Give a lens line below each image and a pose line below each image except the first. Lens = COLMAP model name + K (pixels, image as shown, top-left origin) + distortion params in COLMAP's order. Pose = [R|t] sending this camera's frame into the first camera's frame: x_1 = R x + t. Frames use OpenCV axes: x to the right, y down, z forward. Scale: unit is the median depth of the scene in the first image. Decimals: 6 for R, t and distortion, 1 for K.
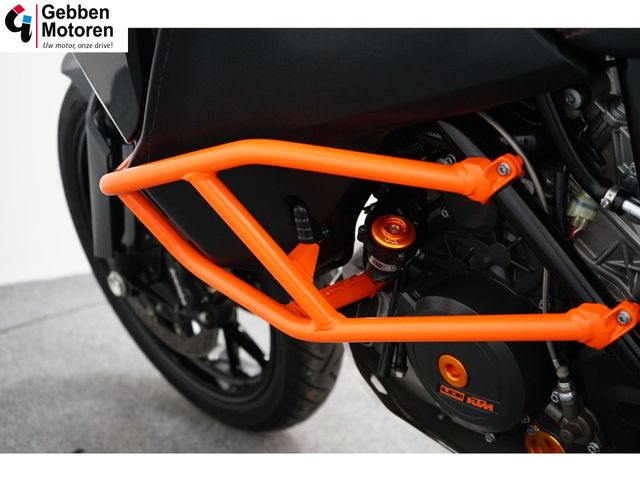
lens RADIAL K [[996.0, 0, 316.8], [0, 996.0, 240.2], [0, 0, 1]] dist [-0.035858, 0.000000]
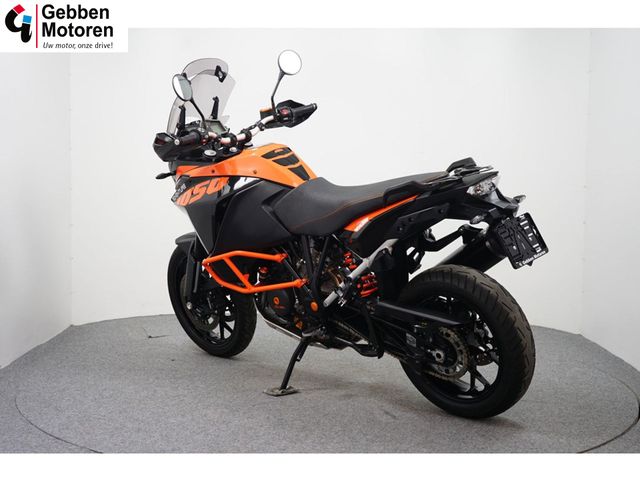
lens RADIAL K [[903.6, 0, 320.4], [0, 903.6, 242.5], [0, 0, 1]] dist [-0.021947, 0.000000]
pose [[0.997196, 0.027154, 0.069732, 0.037657], [-0.011049, 0.975056, -0.221684, 0.858791], [-0.074012, 0.220292, 0.972622, -3.468551]]
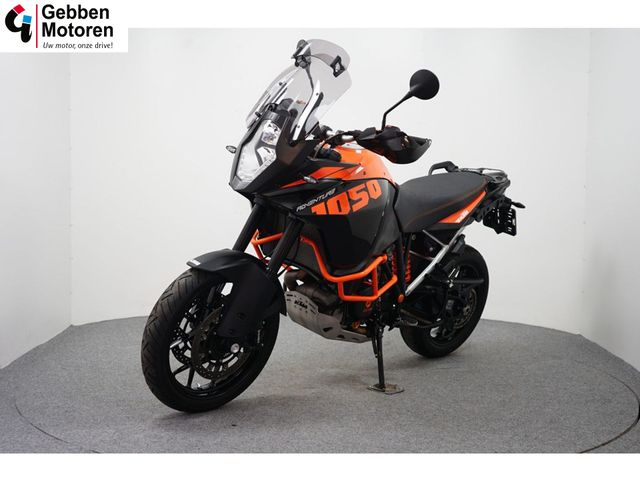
lens RADIAL K [[903.6, 0, 319.0], [0, 903.6, 240.0], [0, 0, 1]] dist [-0.021947, 0.000000]
pose [[-0.075947, -0.055889, 0.995544, -4.328203], [0.292131, 0.953369, 0.075807, -0.583453], [-0.953358, 0.296587, -0.056079, 1.452119]]
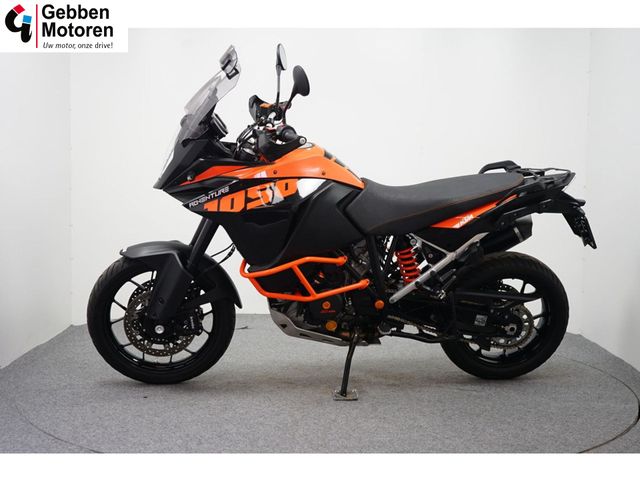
lens RADIAL K [[903.6, 0, 320.6], [0, 903.6, 237.4], [0, 0, 1]] dist [-0.021947, 0.000000]
pose [[0.580994, -0.036254, 0.813100, -3.480959], [0.222172, 0.968132, -0.115585, 0.319784], [-0.782998, 0.247802, 0.570533, -1.542071]]
